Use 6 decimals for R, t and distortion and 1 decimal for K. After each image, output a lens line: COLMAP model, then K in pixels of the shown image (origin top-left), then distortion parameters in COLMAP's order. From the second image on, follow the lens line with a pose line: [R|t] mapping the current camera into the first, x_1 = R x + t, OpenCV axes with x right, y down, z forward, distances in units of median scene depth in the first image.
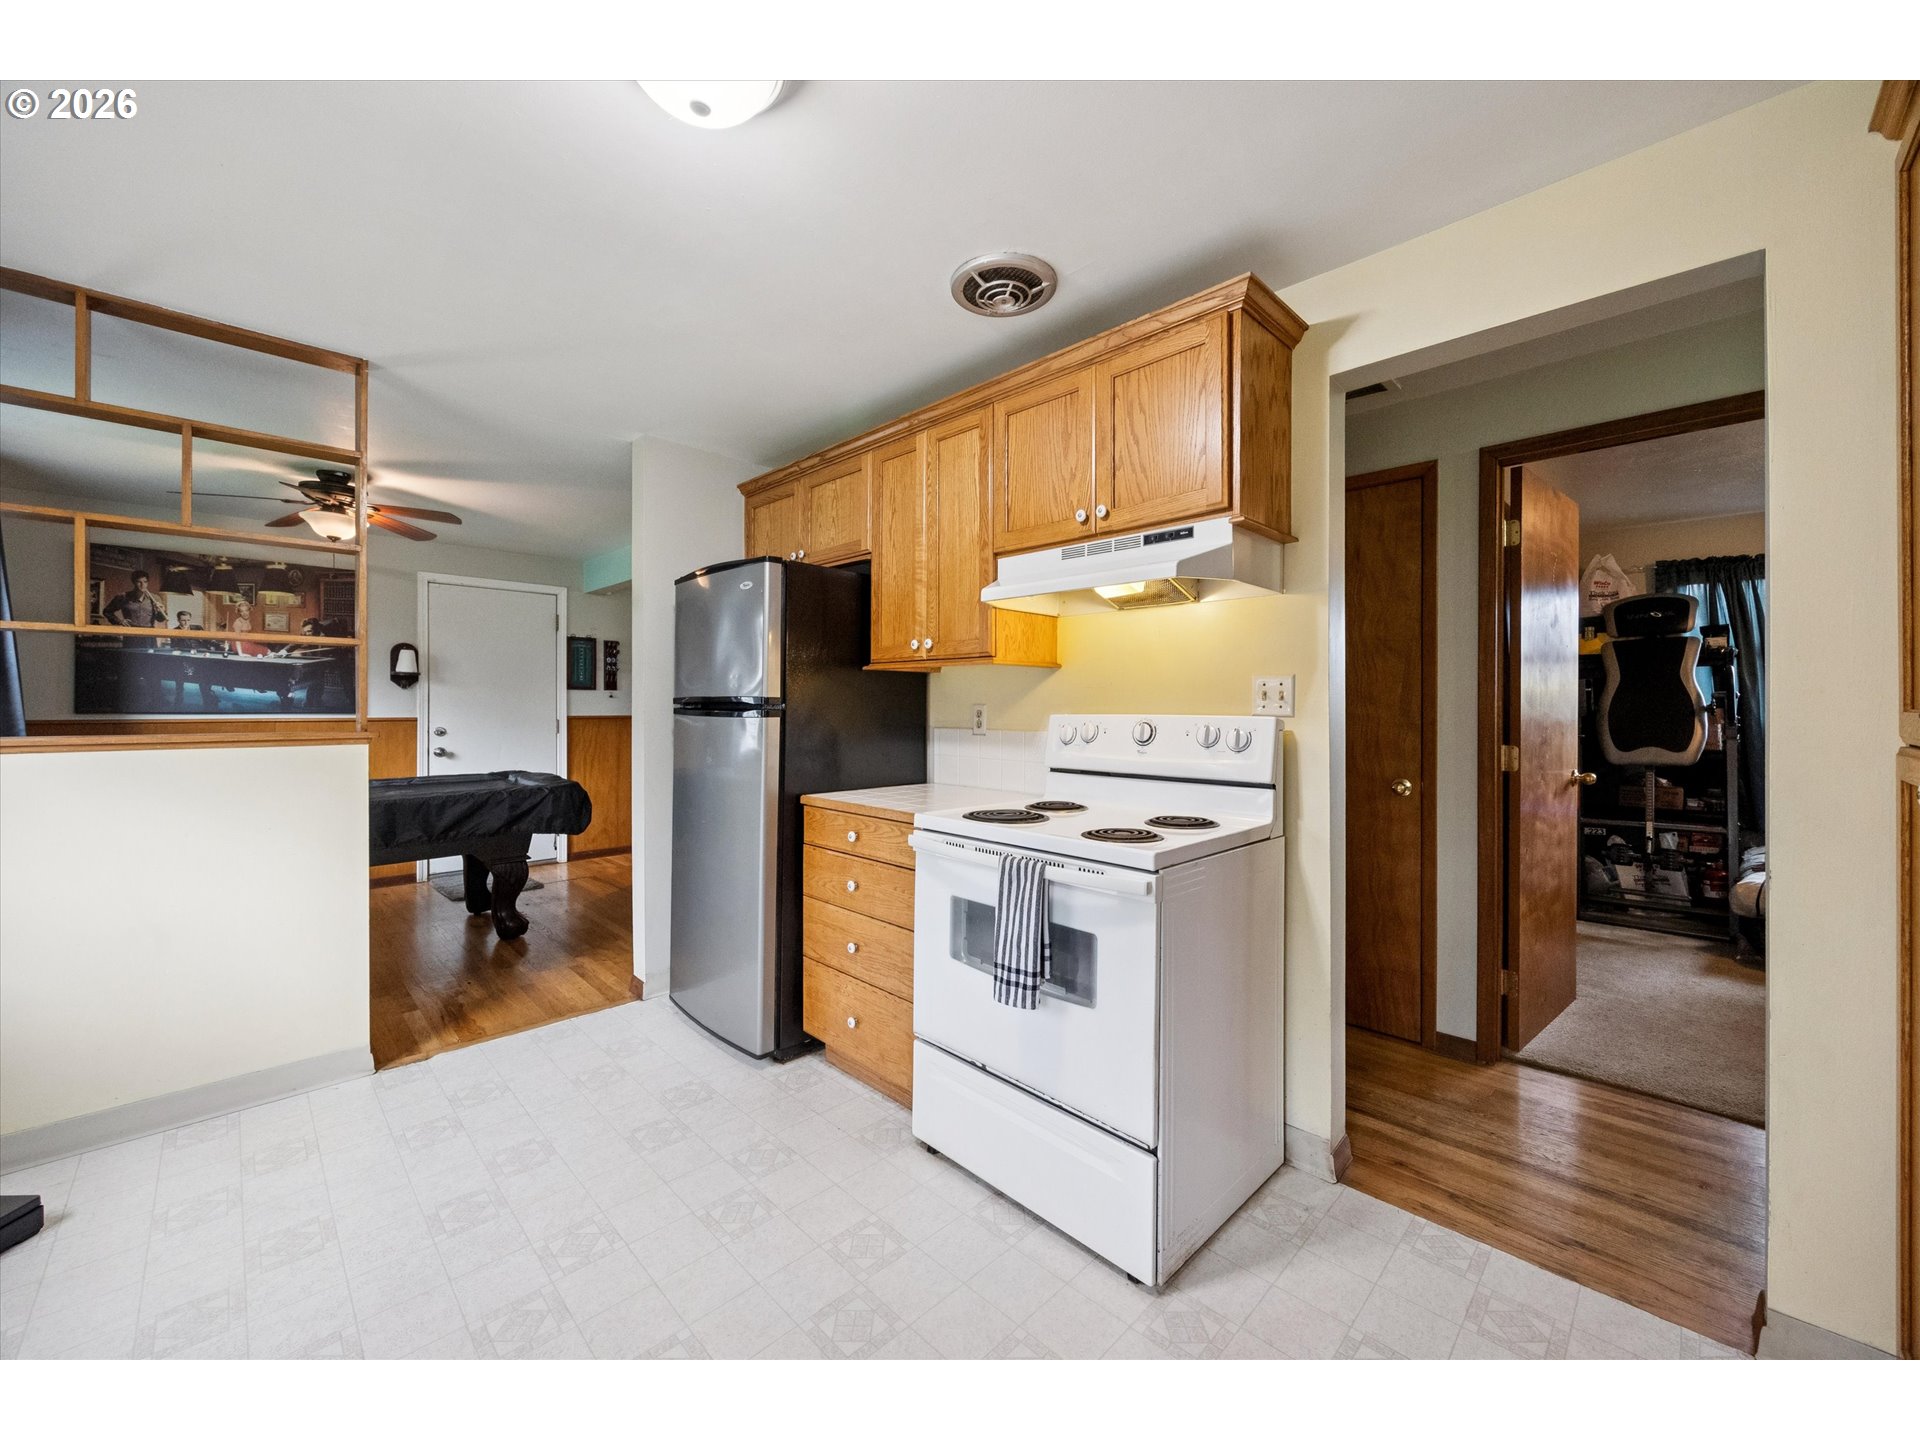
lens RADIAL K [[740.8, 0, 976.8], [0, 740.8, 714.4], [0, 0, 1]] dist [-0.000796, 0.000820]
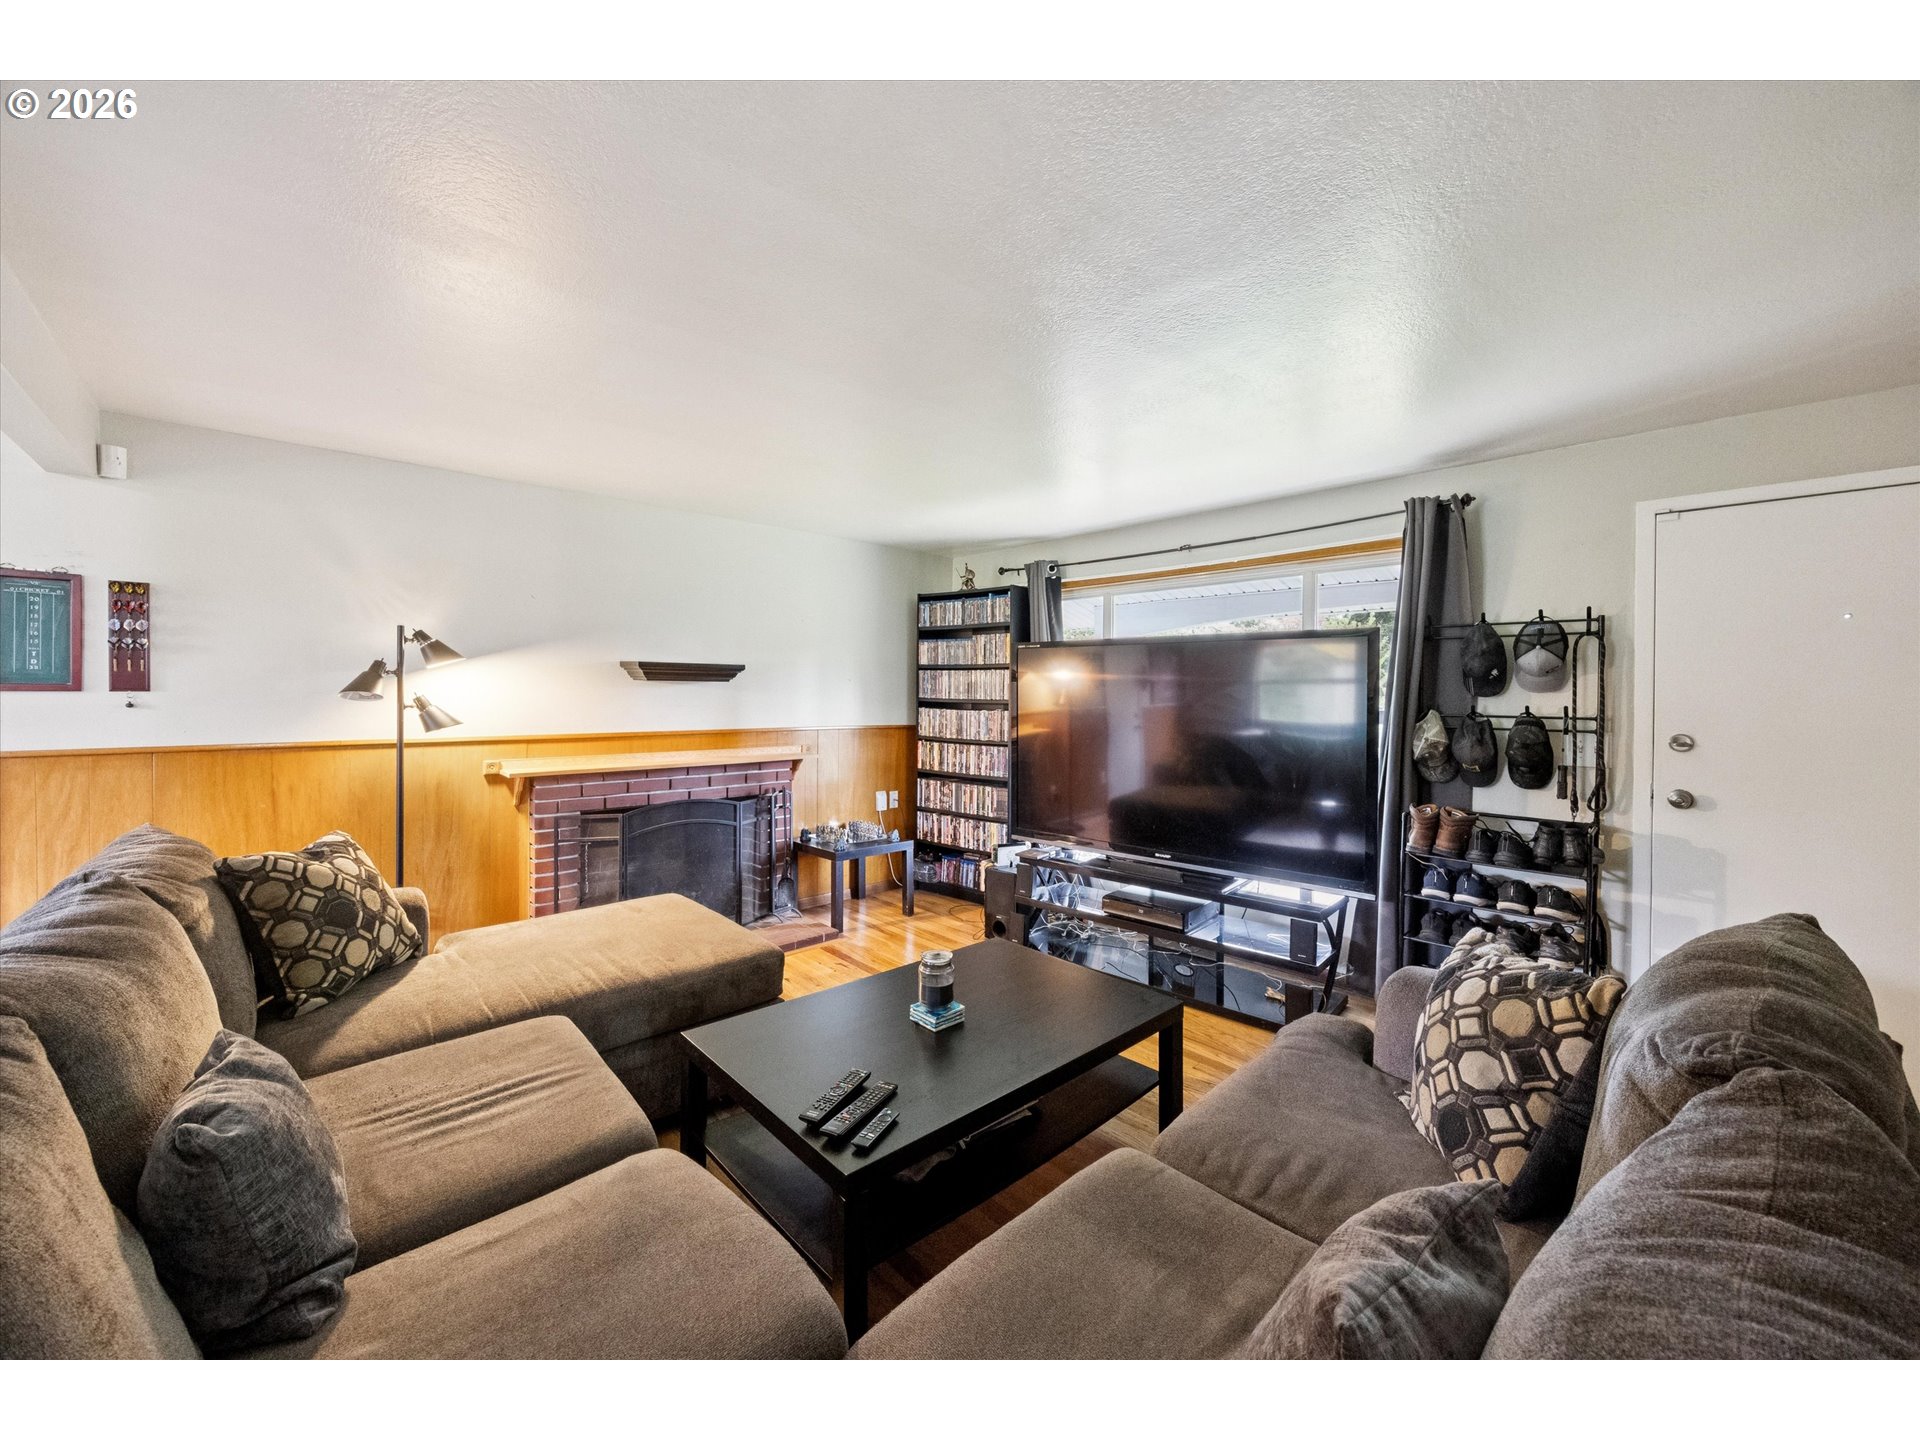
lens RADIAL K [[740.8, 0, 964.5], [0, 740.8, 700.2], [0, 0, 1]] dist [-0.000796, 0.000820]
pose [[0.997908, 0.002252, -0.064606, 0.057282], [-0.002568, 0.999985, -0.004818, -0.036747], [0.064594, 0.004974, 0.997899, 0.815654]]
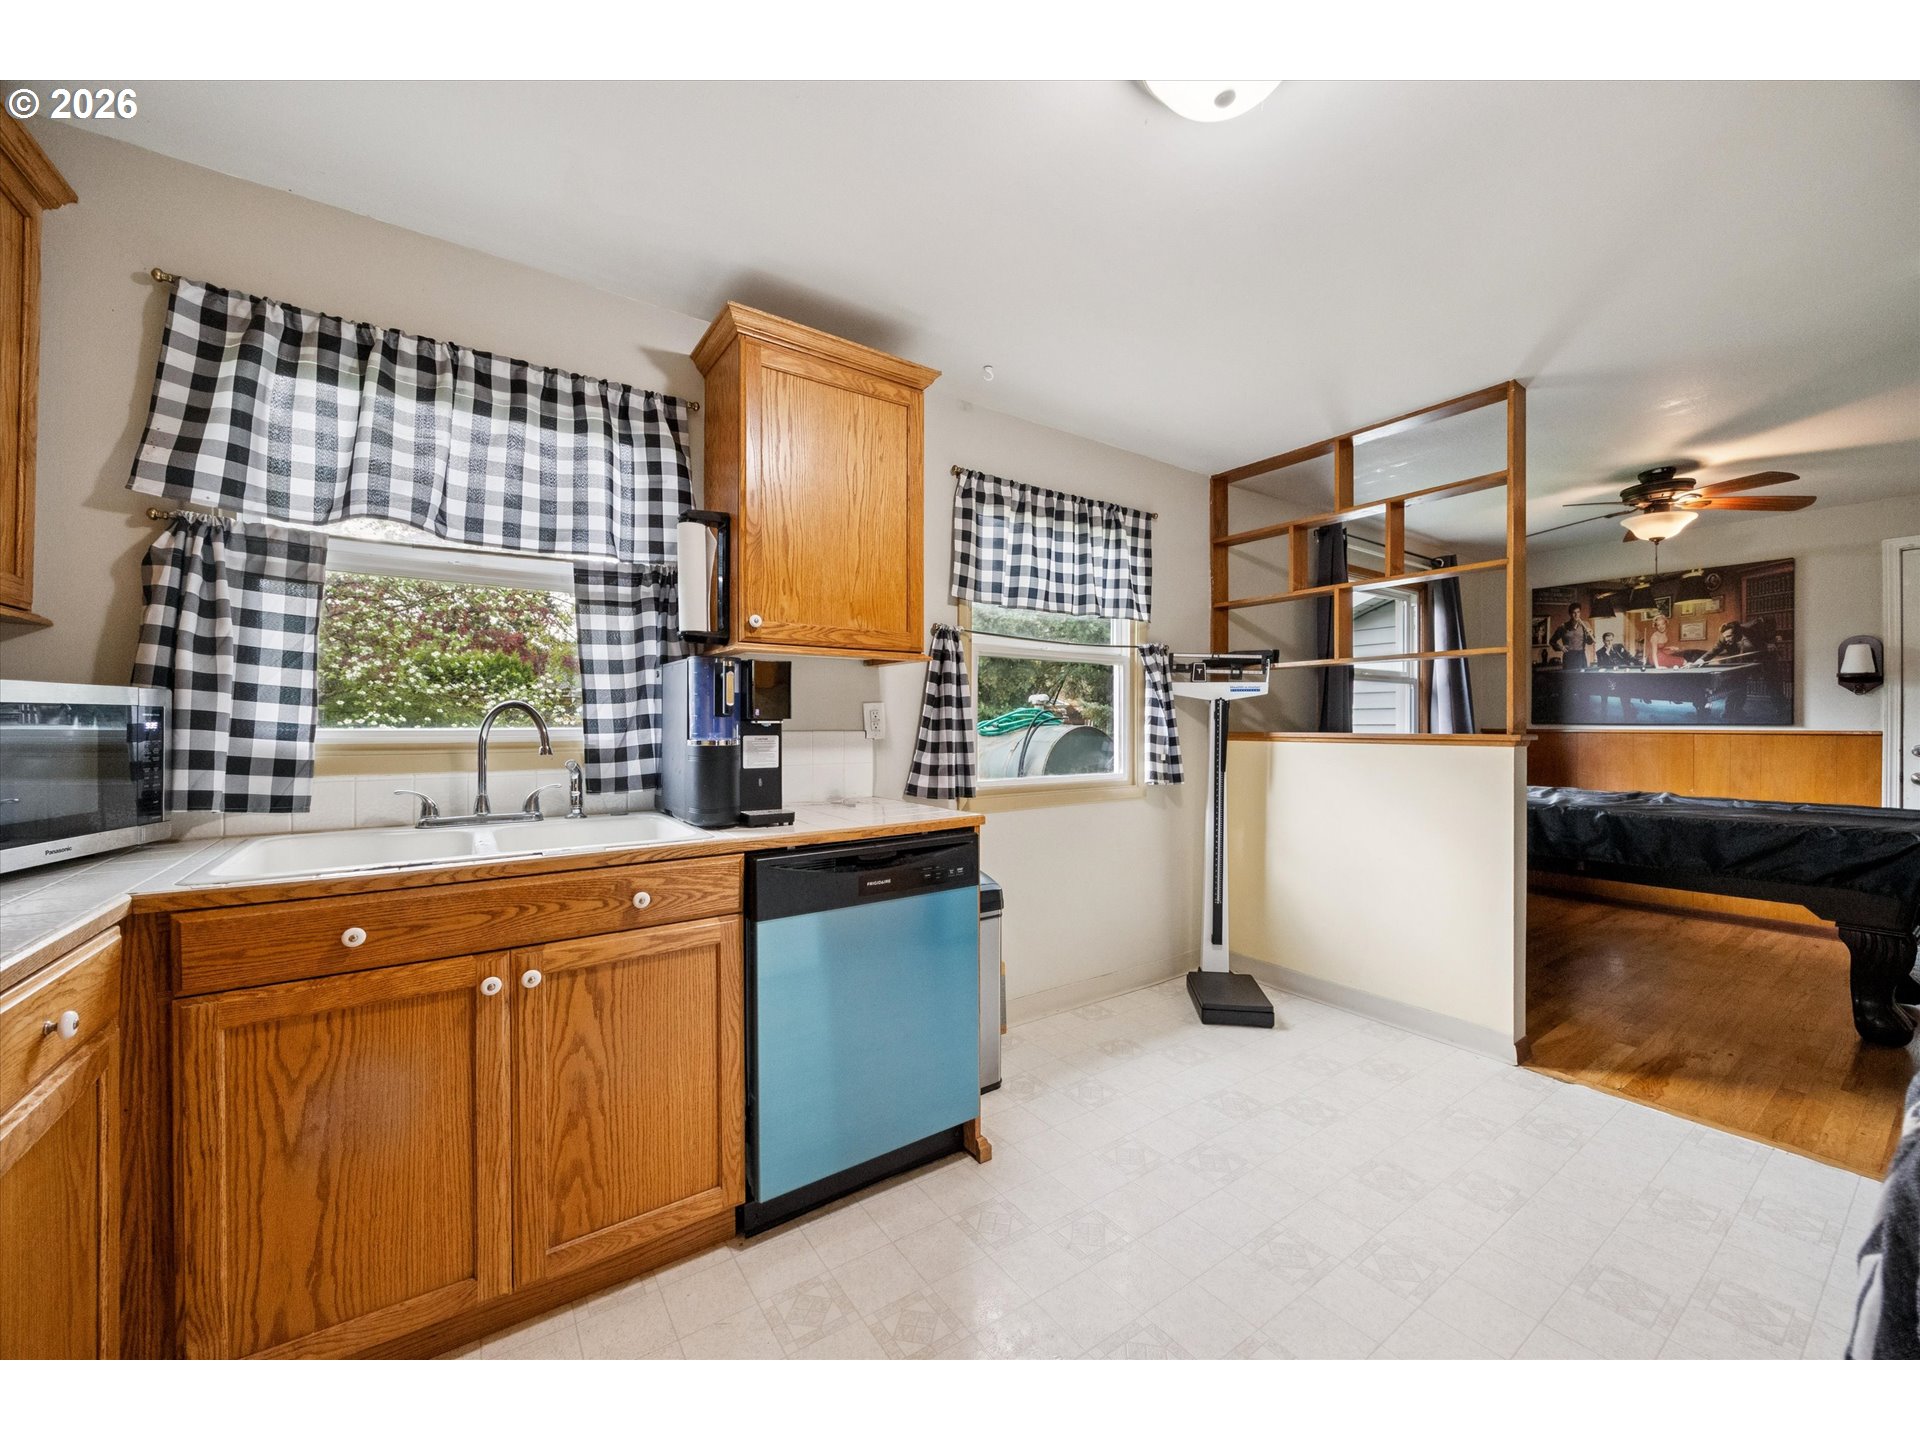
lens RADIAL K [[740.8, 0, 958.5], [0, 740.8, 721.4], [0, 0, 1]] dist [-0.000796, 0.000820]
pose [[-0.181399, -0.005846, -0.983392, 0.199163], [-0.012831, 0.999911, -0.003578, 0.010748], [0.983326, 0.011969, -0.181458, 0.242152]]
